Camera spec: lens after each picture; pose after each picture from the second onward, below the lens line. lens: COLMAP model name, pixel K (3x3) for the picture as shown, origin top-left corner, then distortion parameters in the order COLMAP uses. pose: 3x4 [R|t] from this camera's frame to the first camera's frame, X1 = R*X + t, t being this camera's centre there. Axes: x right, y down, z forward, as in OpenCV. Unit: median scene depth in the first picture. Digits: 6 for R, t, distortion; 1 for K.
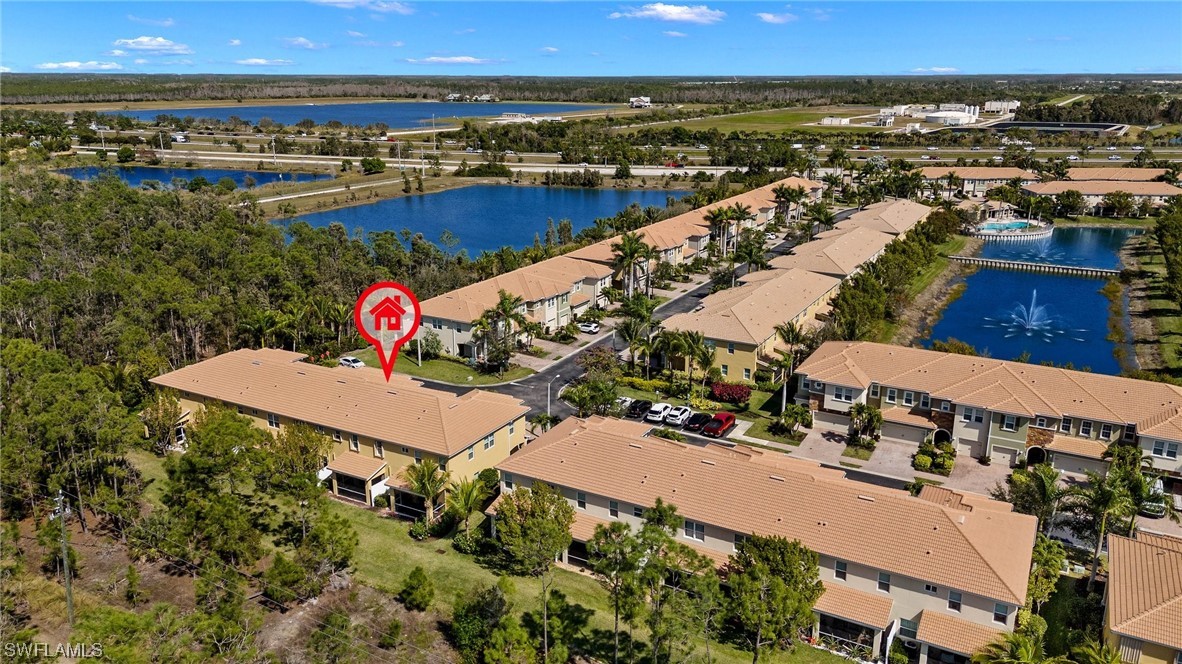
lens RADIAL K [[859.4, 0, 591.0], [0, 859.4, 332.0], [0, 0, 1]] dist [0.088251, -0.082451]
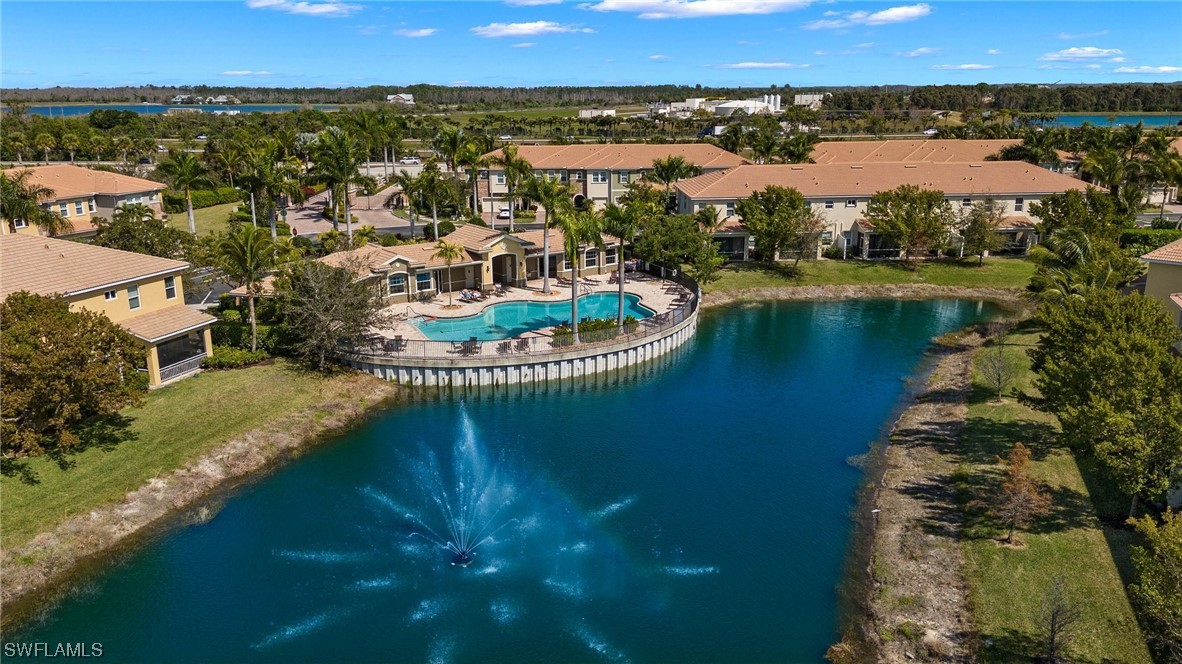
lens RADIAL K [[859.4, 0, 591.0], [0, 859.4, 332.0], [0, 0, 1]] dist [0.088251, -0.082451]
pose [[0.989082, -0.047647, 0.139447, 0.425516], [0.050433, 0.998591, -0.016507, -0.103559], [-0.138464, 0.023360, 0.990092, 0.676138]]
